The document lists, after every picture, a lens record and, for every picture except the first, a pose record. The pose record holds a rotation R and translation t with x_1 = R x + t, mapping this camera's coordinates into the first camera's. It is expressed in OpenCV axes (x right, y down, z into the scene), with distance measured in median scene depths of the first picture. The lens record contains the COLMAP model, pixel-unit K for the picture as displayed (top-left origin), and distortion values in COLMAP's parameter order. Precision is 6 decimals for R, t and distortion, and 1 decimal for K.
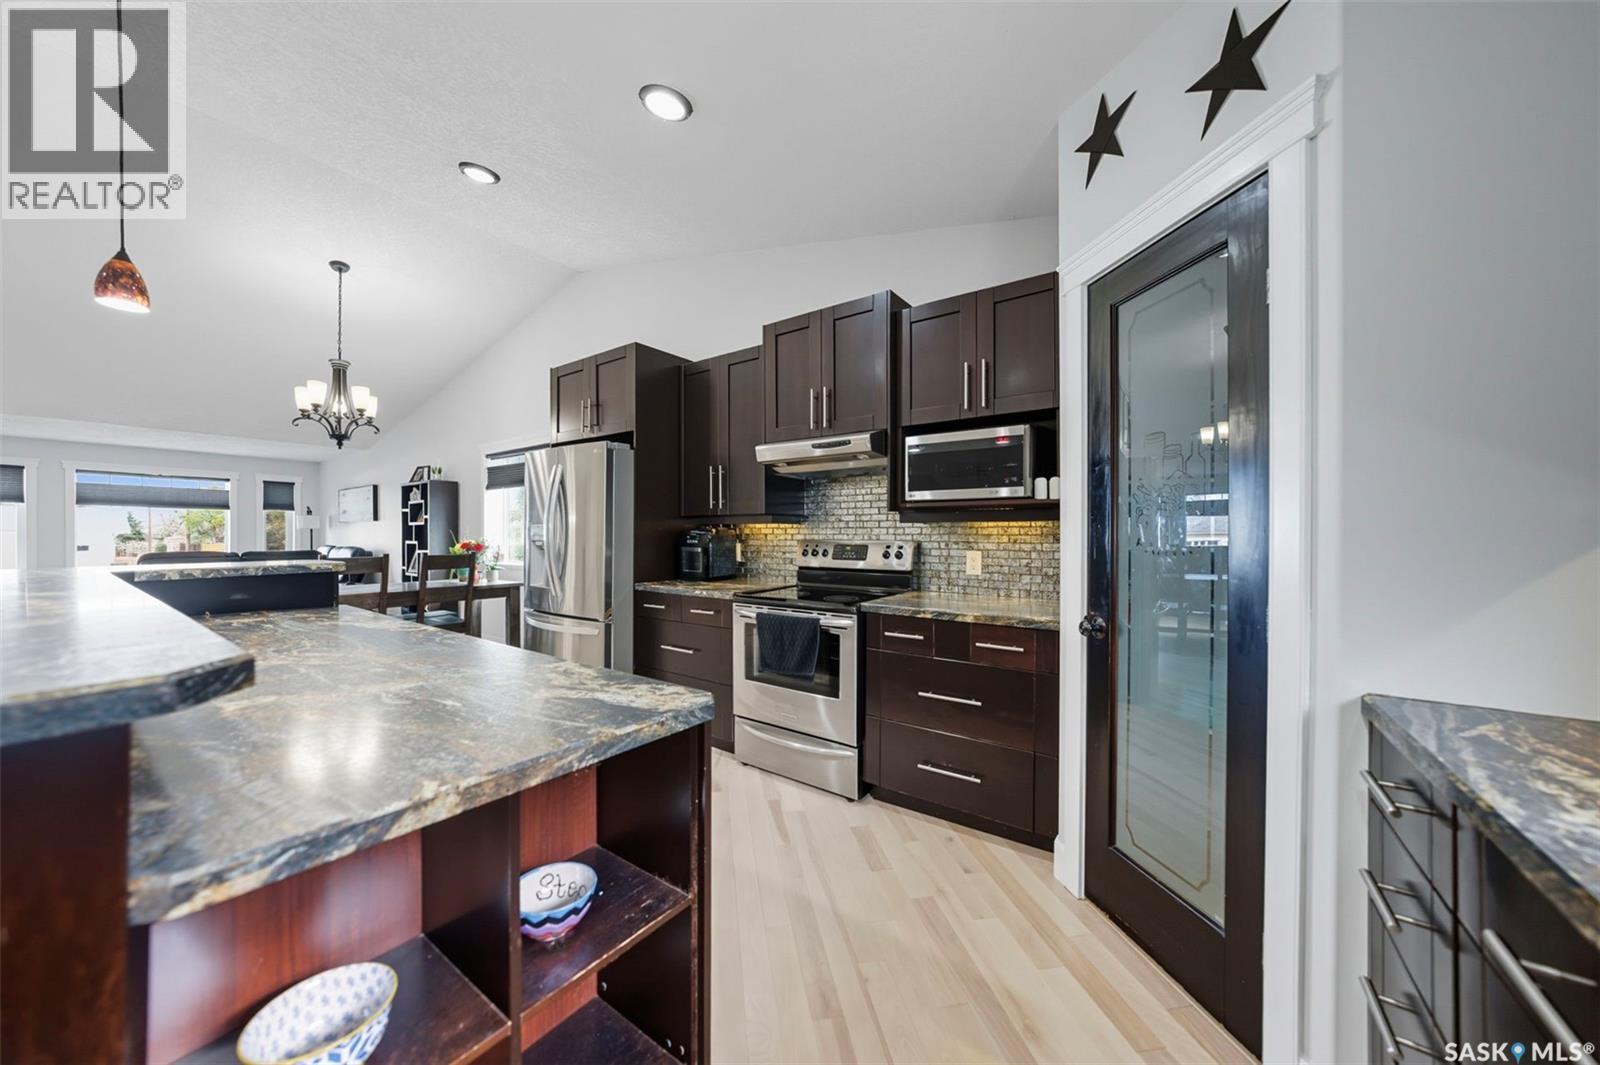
lens RADIAL K [[565.7, 0, 800.0], [0, 565.7, 532.5], [0, 0, 1]] dist [-0.029004, 0.006760]
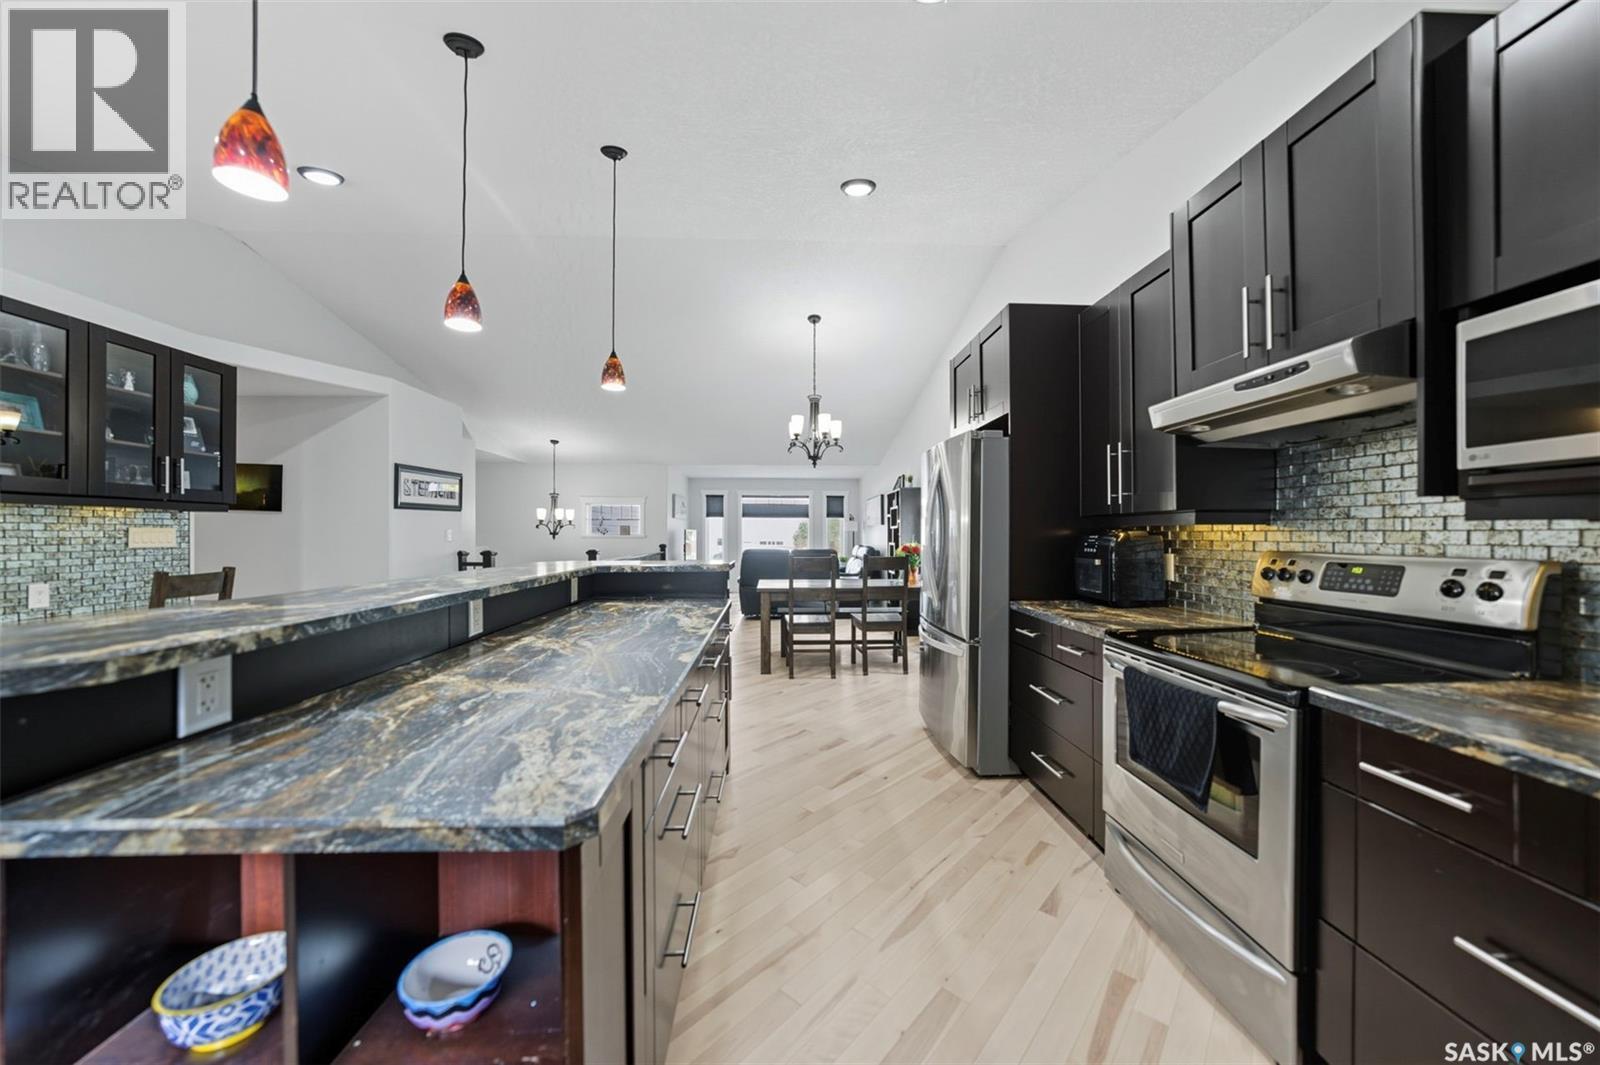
lens RADIAL K [[565.7, 0, 800.0], [0, 565.7, 532.5], [0, 0, 1]] dist [-0.029004, 0.006760]
pose [[0.612790, -0.004059, -0.790236, 0.170435], [0.004281, 0.999989, -0.001817, -0.008124], [0.790234, -0.002269, 0.612801, 0.277481]]
